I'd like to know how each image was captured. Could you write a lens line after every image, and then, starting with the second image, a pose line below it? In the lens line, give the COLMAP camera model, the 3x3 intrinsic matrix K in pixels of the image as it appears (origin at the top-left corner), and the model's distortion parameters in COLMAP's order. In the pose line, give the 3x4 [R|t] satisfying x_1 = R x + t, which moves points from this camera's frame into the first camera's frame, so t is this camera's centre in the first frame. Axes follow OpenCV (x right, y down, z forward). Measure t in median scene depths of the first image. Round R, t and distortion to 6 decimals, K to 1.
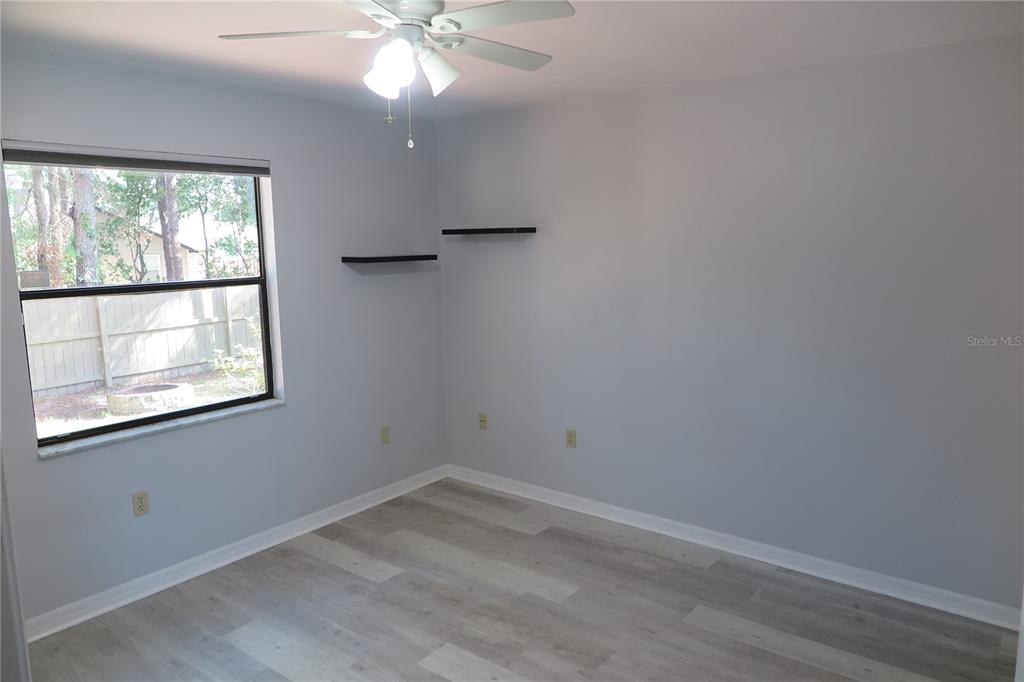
lens RADIAL K [[704.8, 0, 513.6], [0, 704.8, 346.6], [0, 0, 1]] dist [-0.011358, 0.008869]
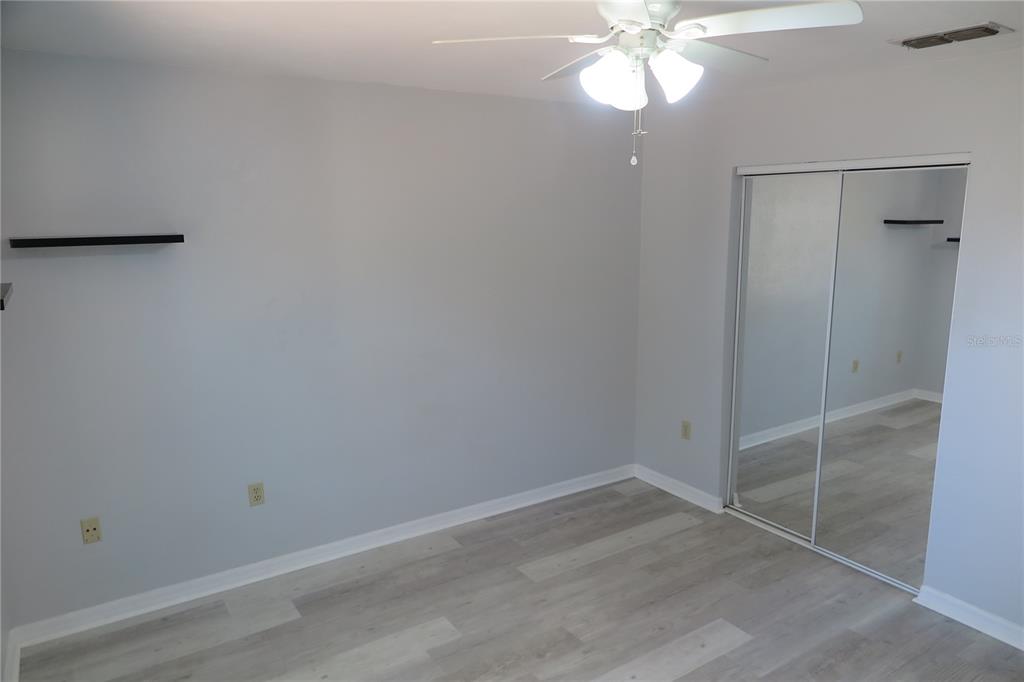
lens RADIAL K [[704.8, 0, 511.1], [0, 704.8, 334.4], [0, 0, 1]] dist [-0.011358, 0.008869]
pose [[0.323008, -0.155516, 0.933531, -0.662535], [0.148181, 0.982551, 0.112410, -0.117022], [-0.934723, 0.102023, 0.340417, 0.522922]]
